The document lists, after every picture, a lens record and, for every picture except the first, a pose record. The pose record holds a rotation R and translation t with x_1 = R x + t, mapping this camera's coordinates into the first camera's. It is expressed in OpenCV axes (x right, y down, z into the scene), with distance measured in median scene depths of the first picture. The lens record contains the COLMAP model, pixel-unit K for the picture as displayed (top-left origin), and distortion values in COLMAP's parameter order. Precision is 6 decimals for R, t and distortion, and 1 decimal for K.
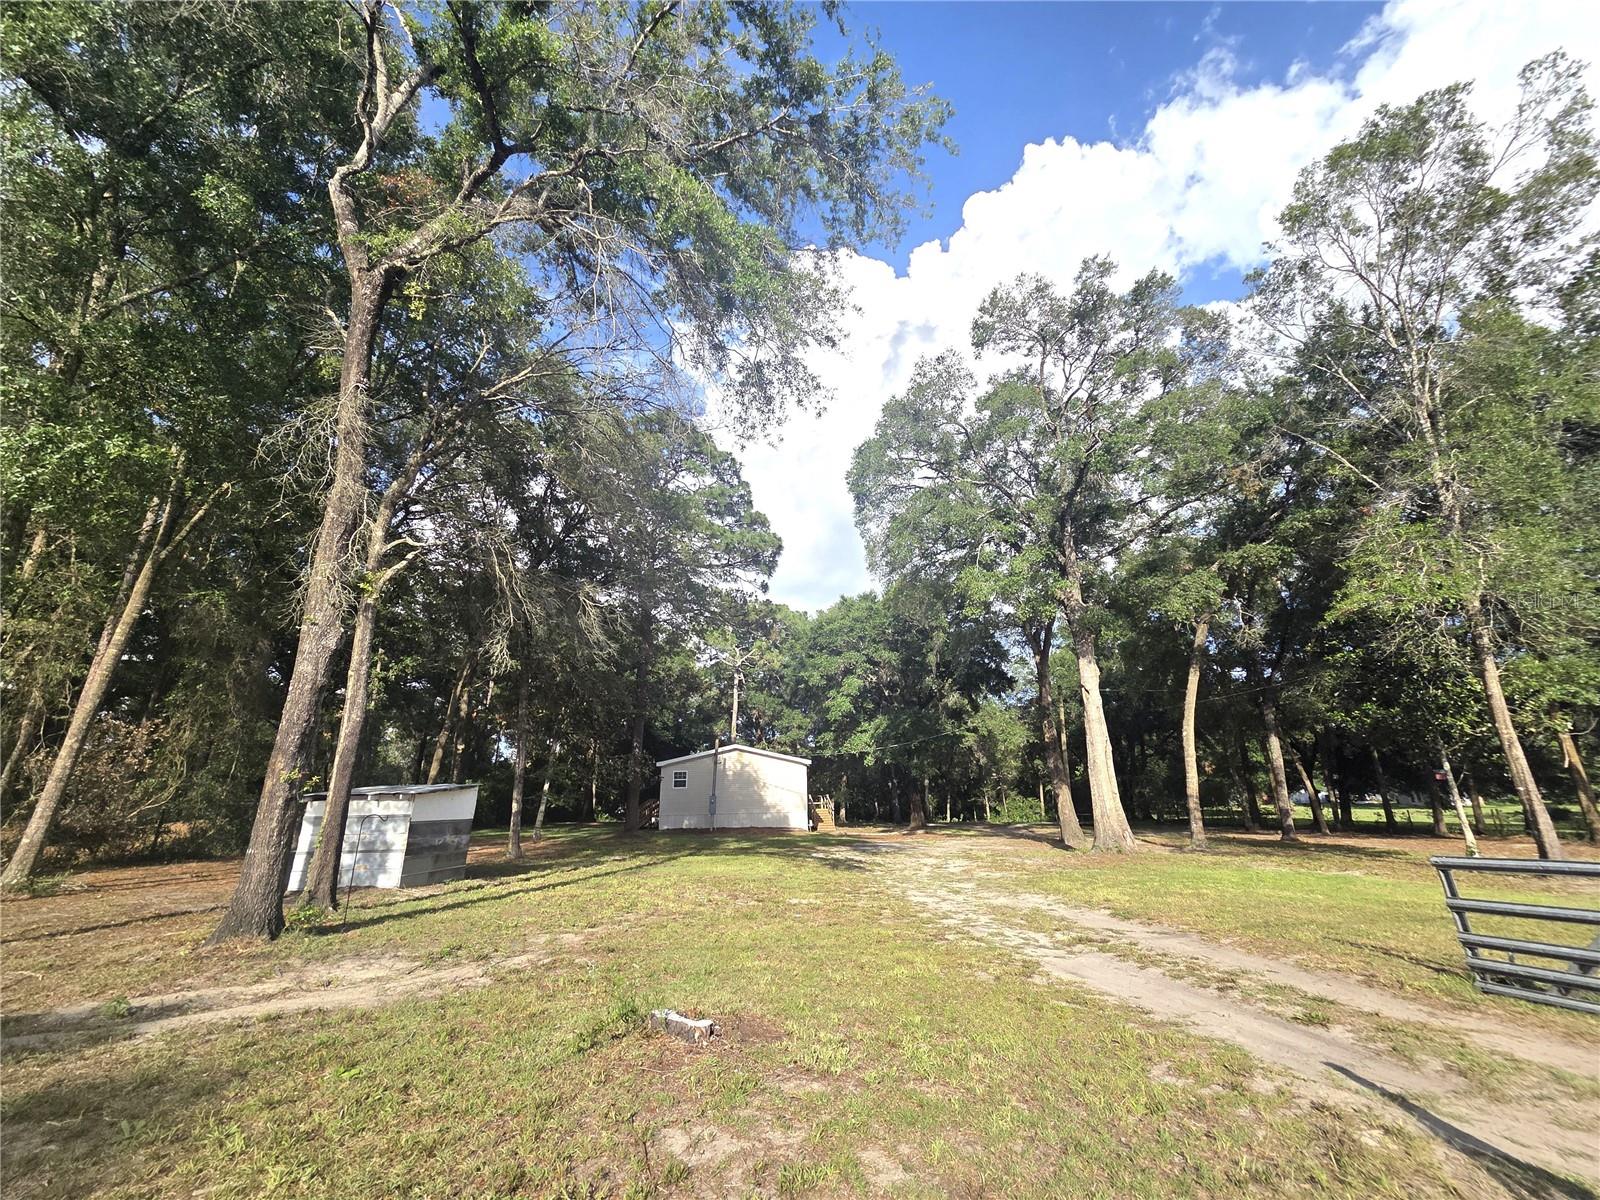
lens RADIAL K [[659.0, 0, 793.5], [0, 659.0, 593.0], [0, 0, 1]] dist [0.000706, 0.001411]
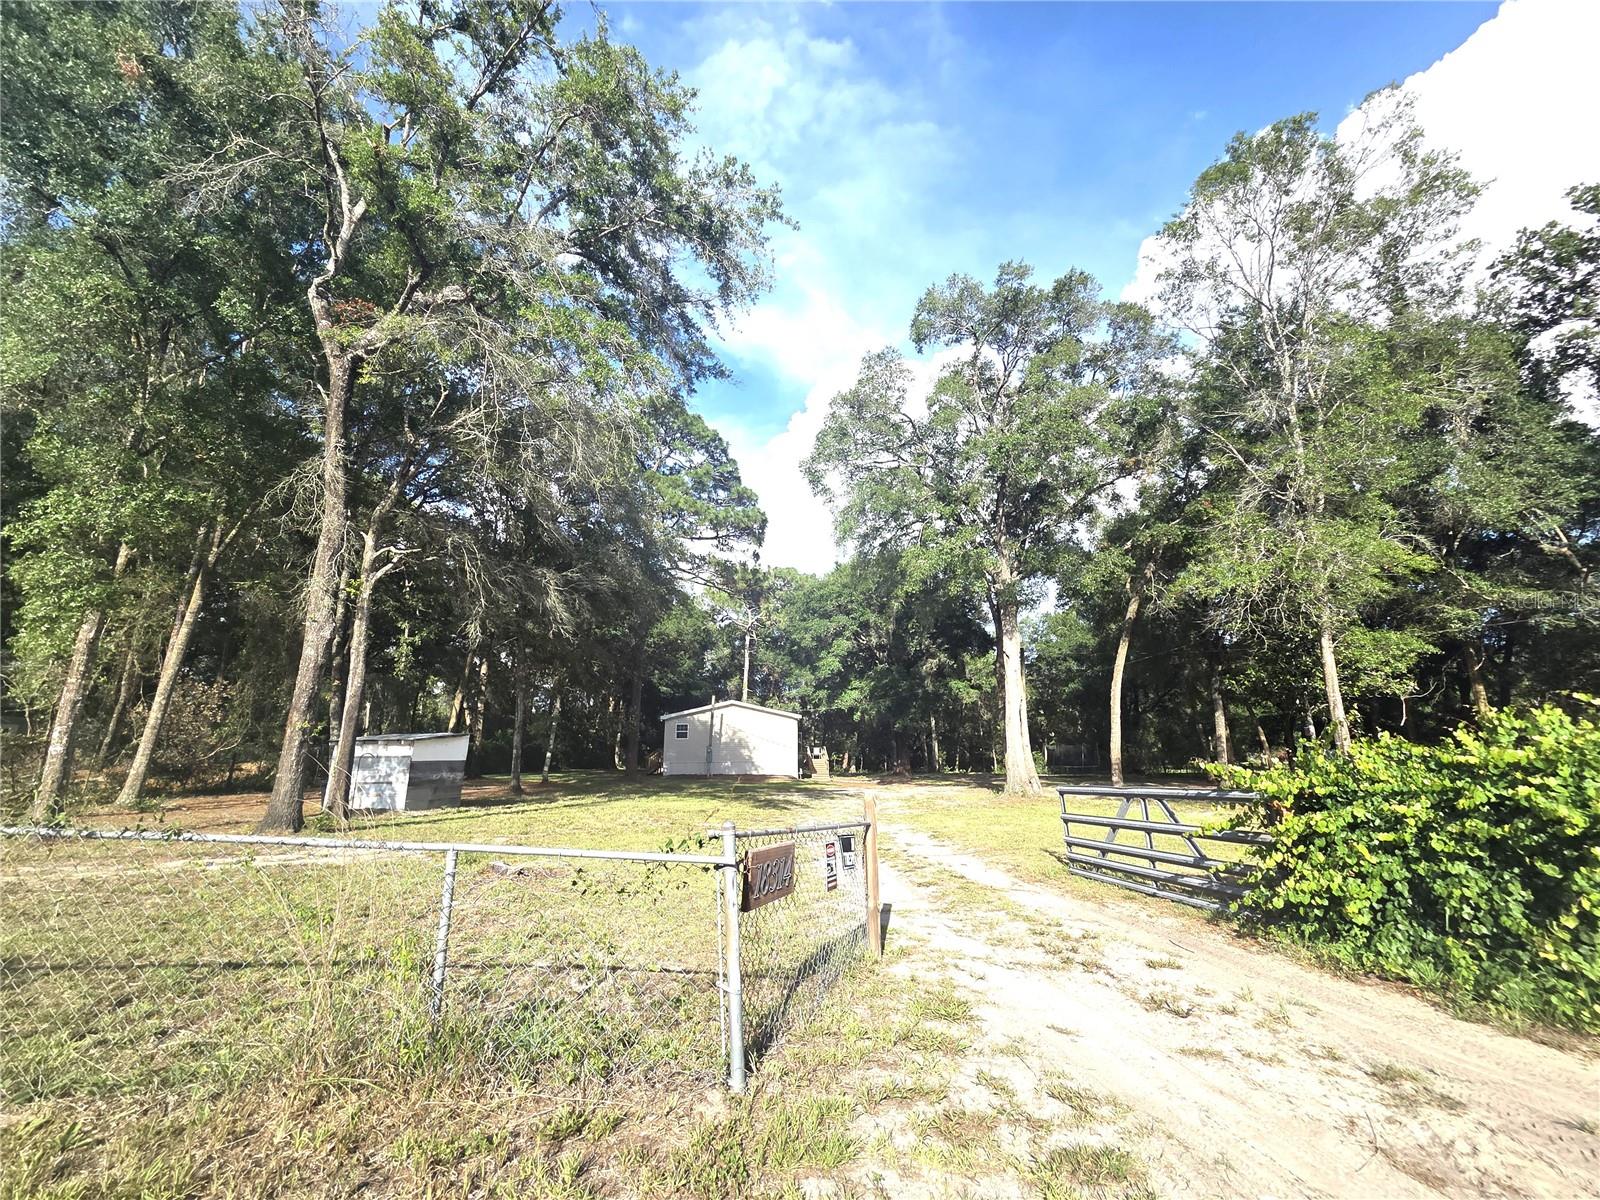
lens RADIAL K [[659.0, 0, 795.7], [0, 659.0, 596.6], [0, 0, 1]] dist [0.000706, 0.001411]
pose [[0.998390, -0.004353, -0.056554, 0.140570], [0.008428, 0.997367, 0.072025, -0.035609], [0.056091, -0.072386, 0.995798, -0.127464]]
